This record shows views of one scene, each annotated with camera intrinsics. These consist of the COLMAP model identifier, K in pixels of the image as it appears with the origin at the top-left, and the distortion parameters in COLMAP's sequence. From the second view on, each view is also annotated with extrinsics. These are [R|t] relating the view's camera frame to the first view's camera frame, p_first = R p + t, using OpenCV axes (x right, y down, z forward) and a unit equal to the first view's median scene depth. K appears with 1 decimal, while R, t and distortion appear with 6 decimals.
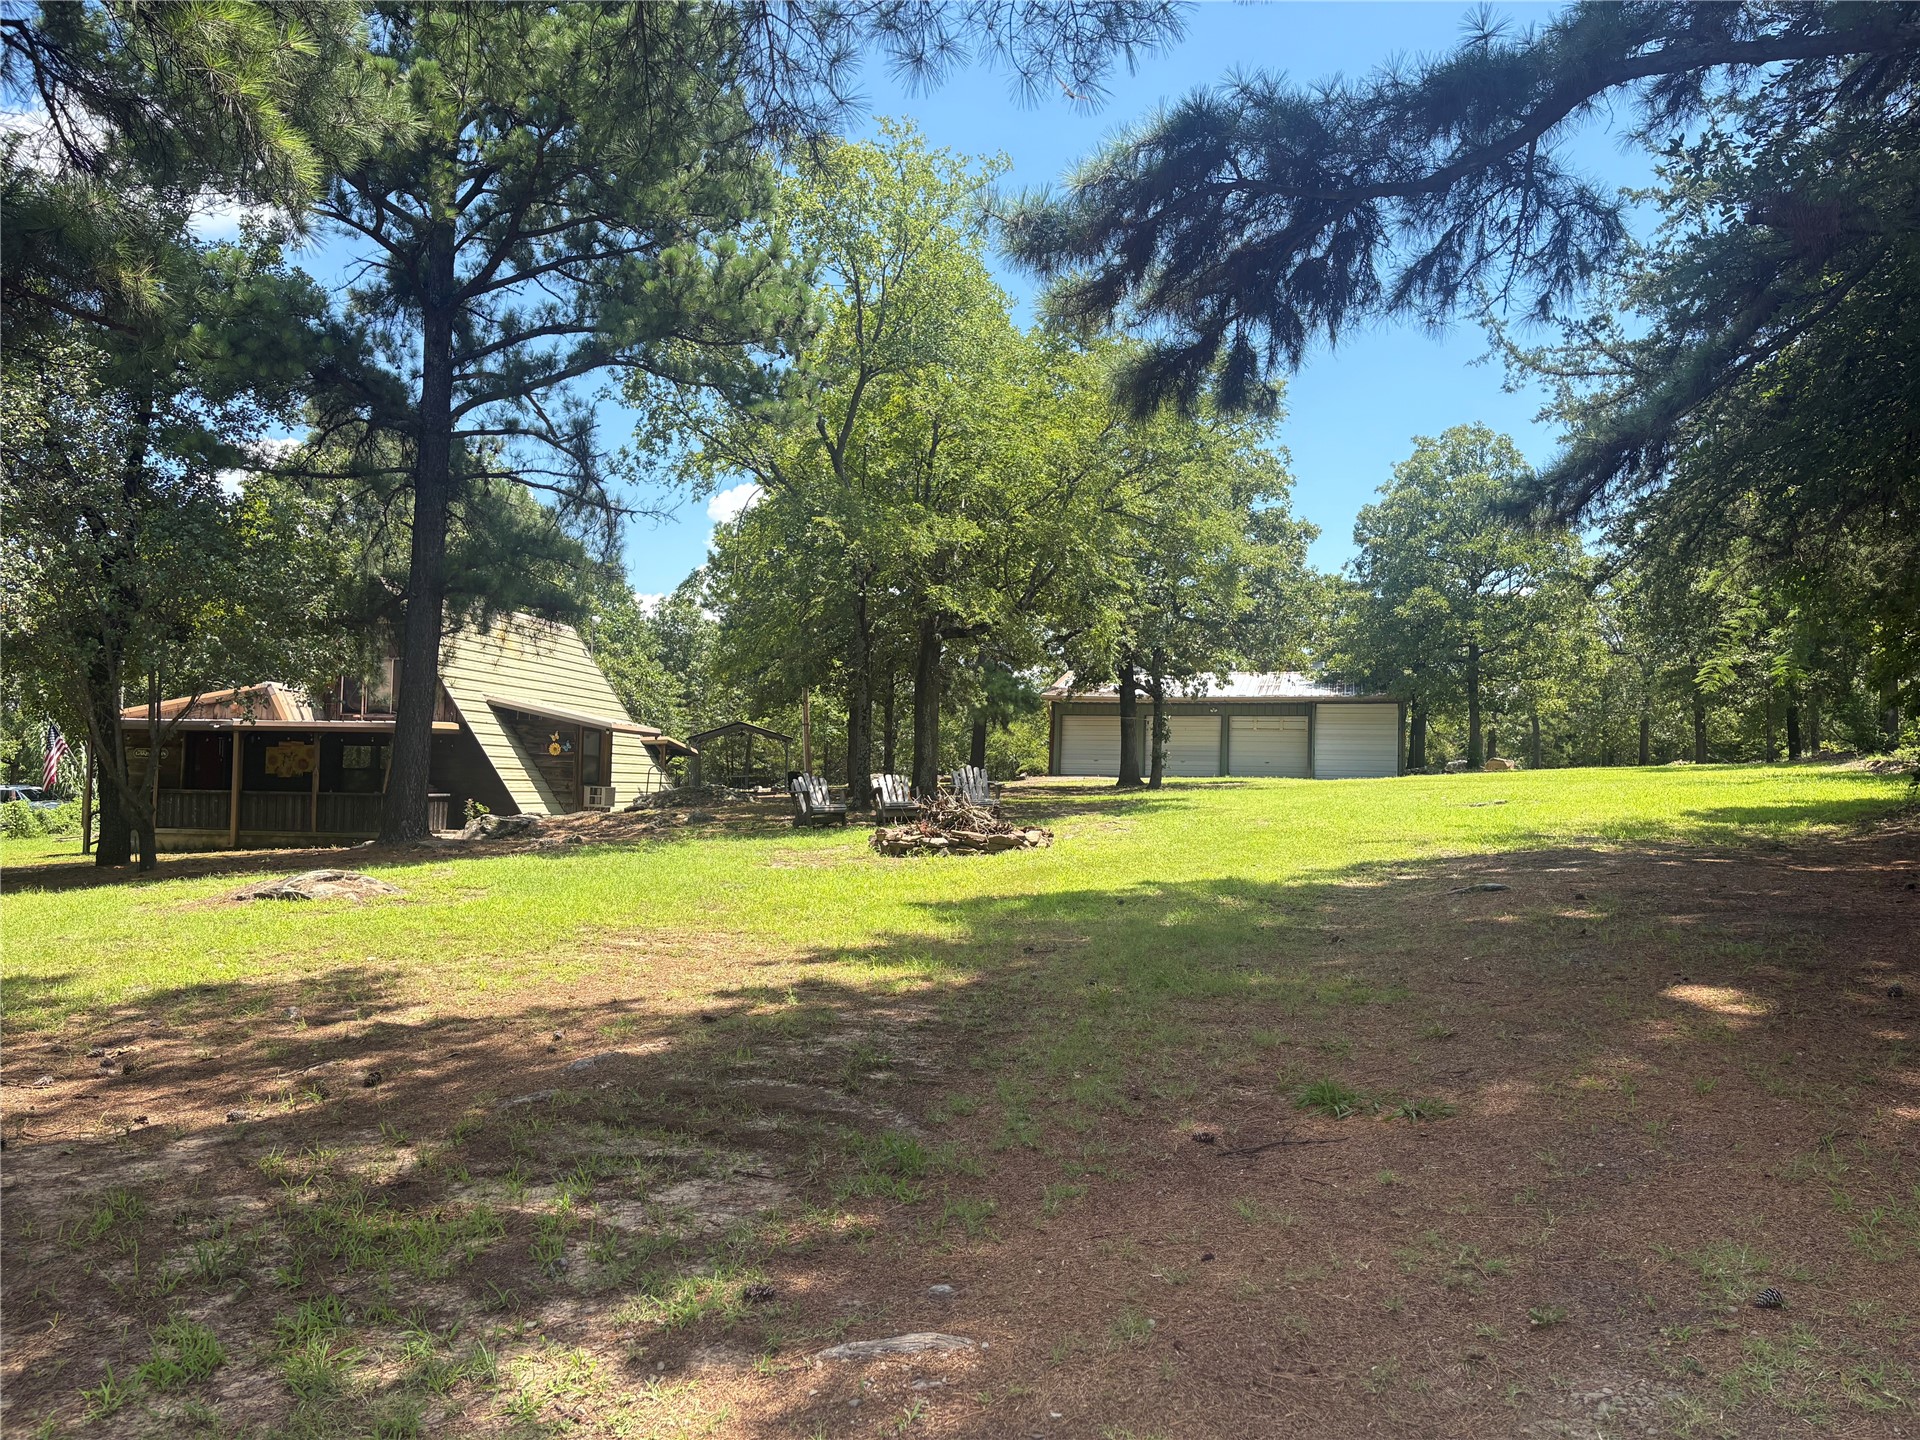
lens RADIAL K [[1462.9, 0, 957.5], [0, 1462.9, 726.9], [0, 0, 1]] dist [0.010624, 0.000323]
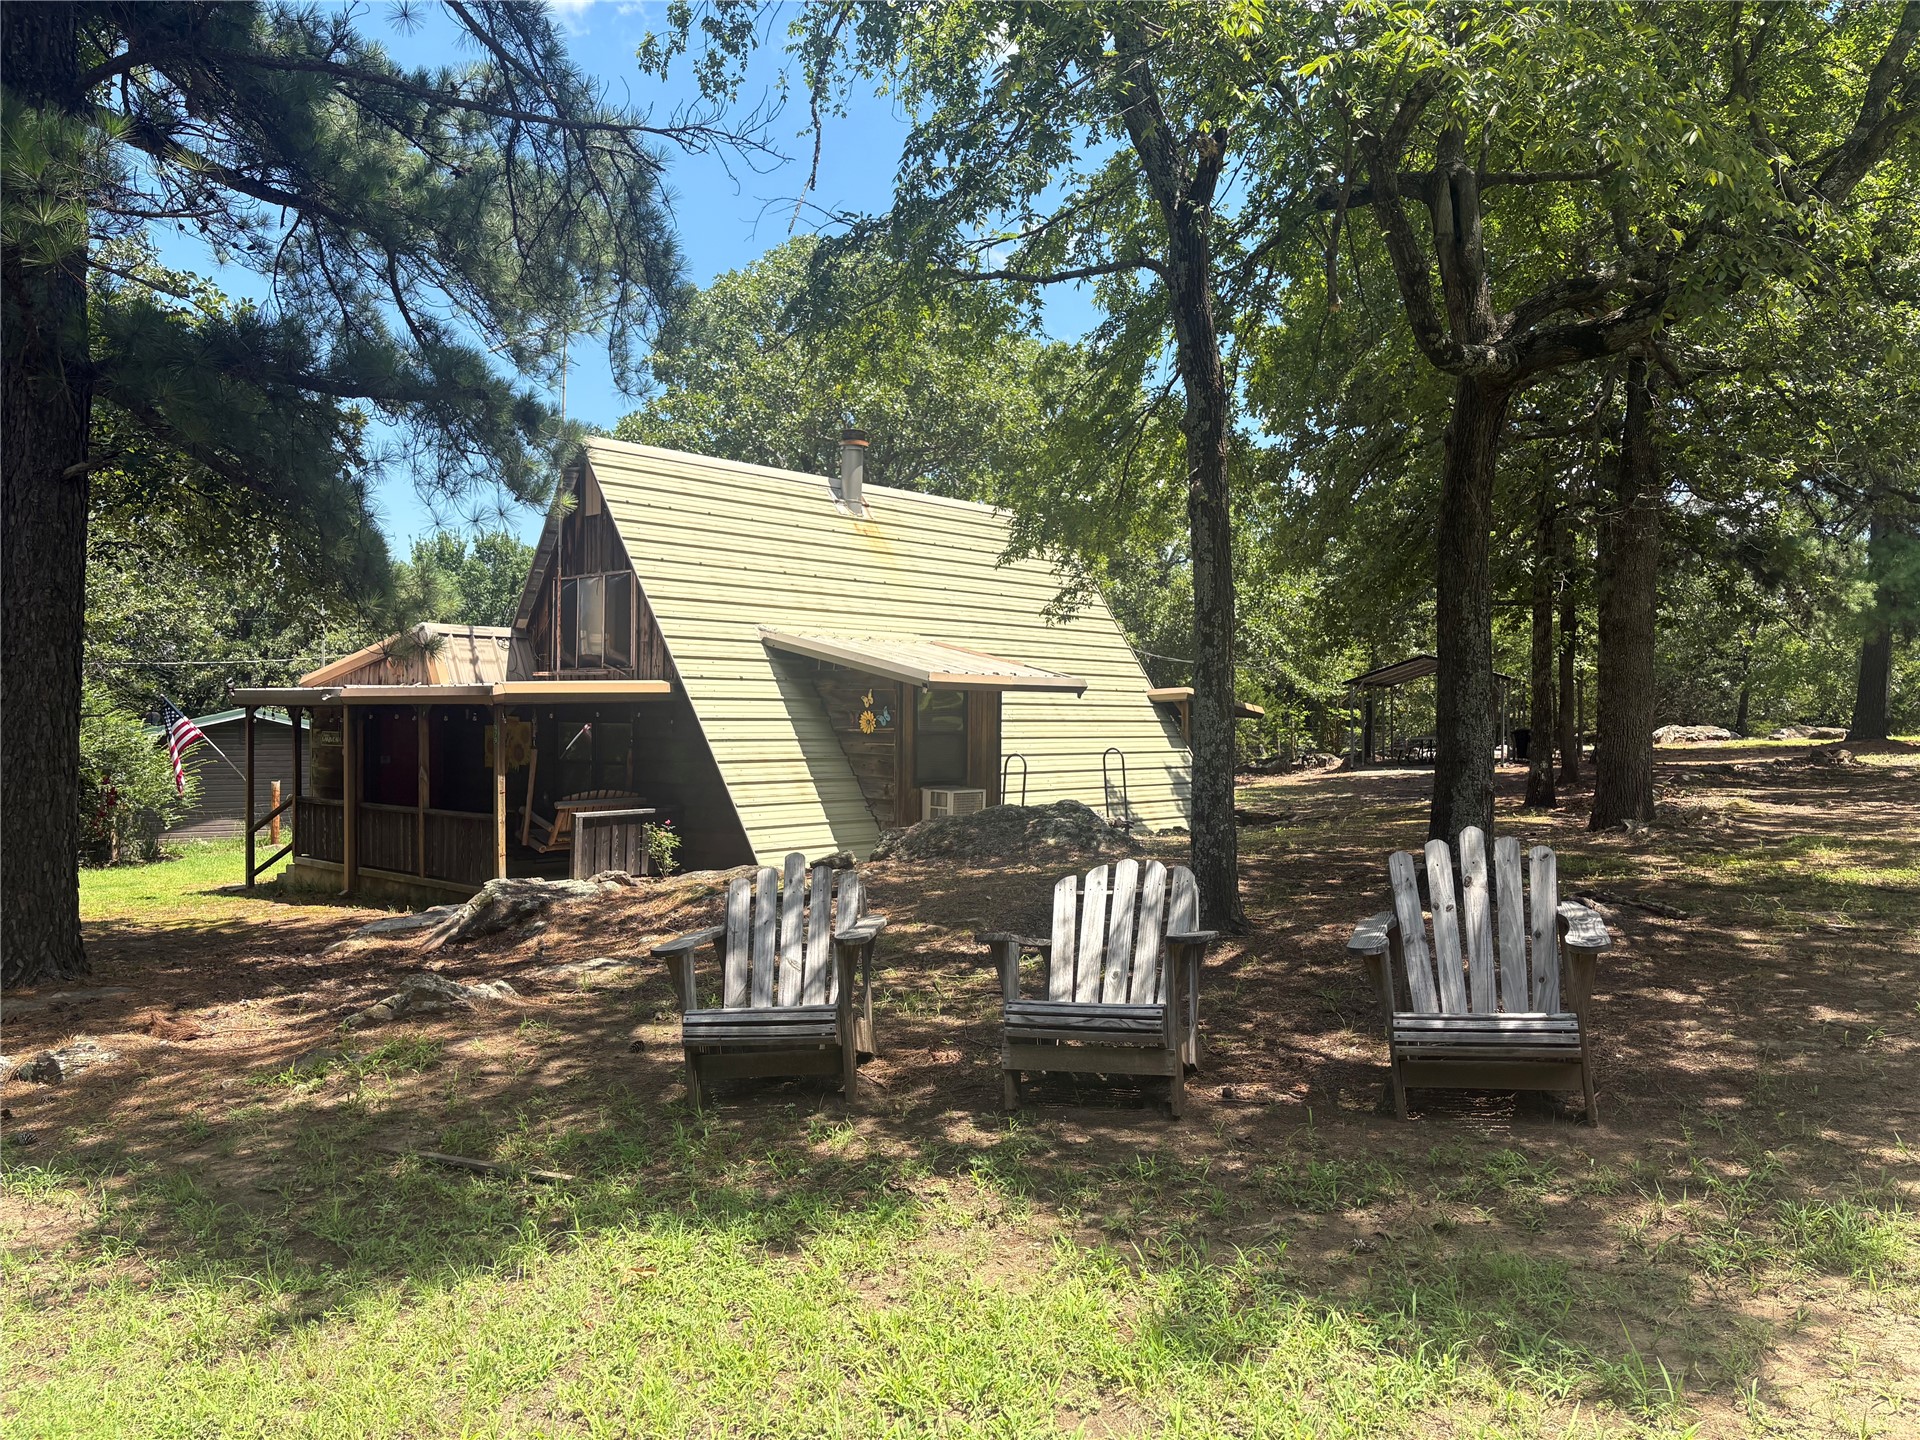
lens RADIAL K [[1450.8, 0, 960.0], [0, 1450.8, 720.0], [0, 0, 1]] dist [-0.000809, 0.038616]
pose [[0.835266, -0.010050, -0.549754, 0.063984], [0.031716, 0.999049, 0.029923, -0.000802], [0.548930, -0.042429, 0.834791, 0.701163]]
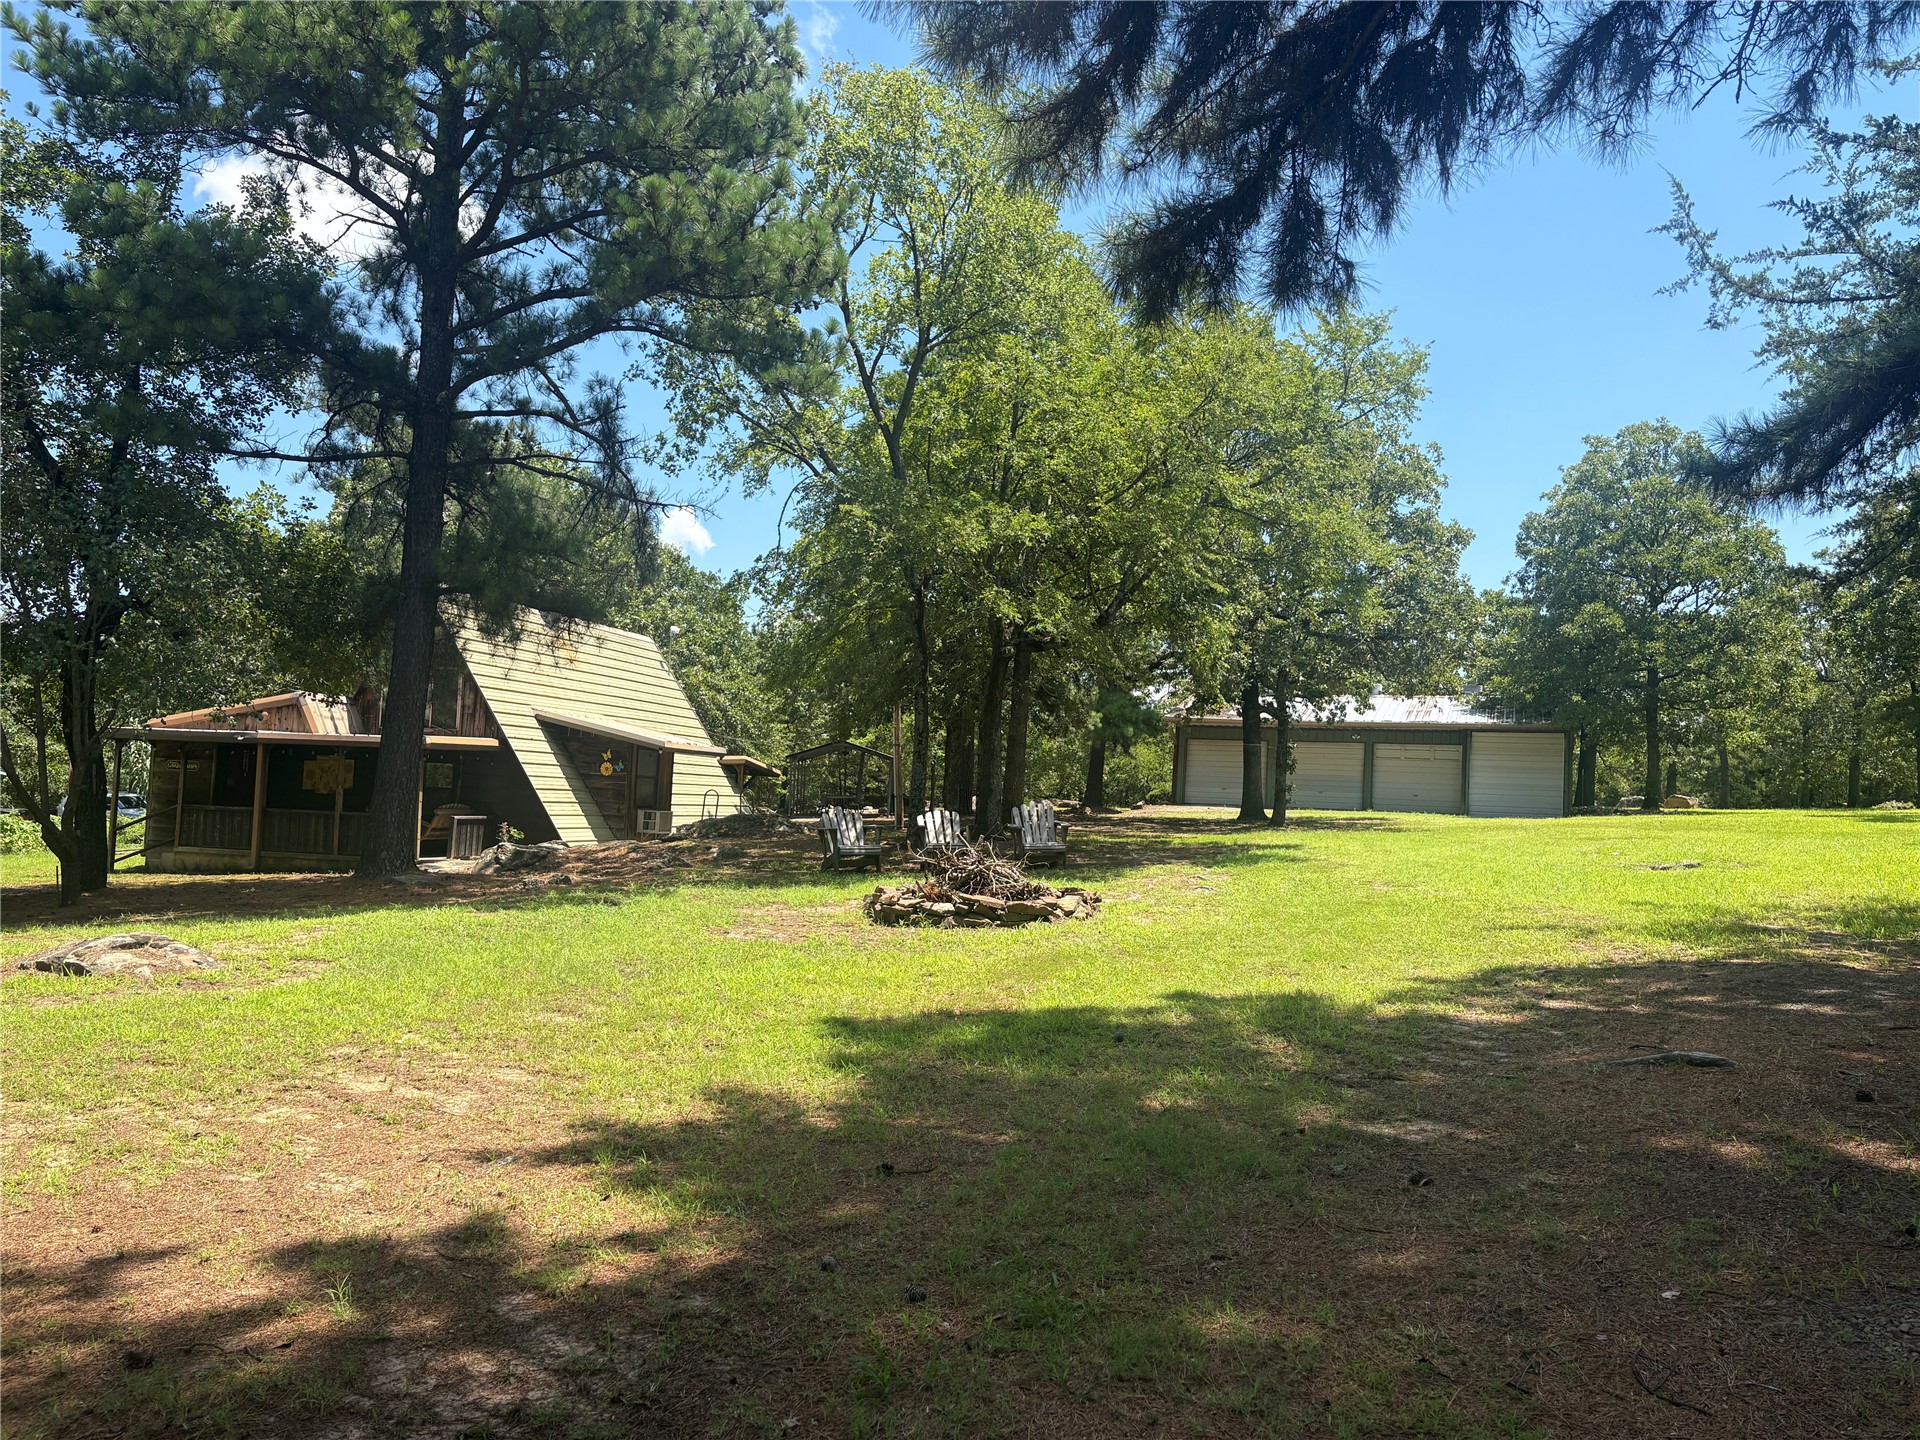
lens RADIAL K [[1450.8, 0, 960.0], [0, 1450.8, 720.0], [0, 0, 1]] dist [-0.000809, 0.038616]
pose [[0.994460, 0.016578, -0.103799, 0.048097], [-0.018277, 0.999714, -0.015440, -0.006699], [0.103513, 0.017251, 0.994478, 0.147139]]
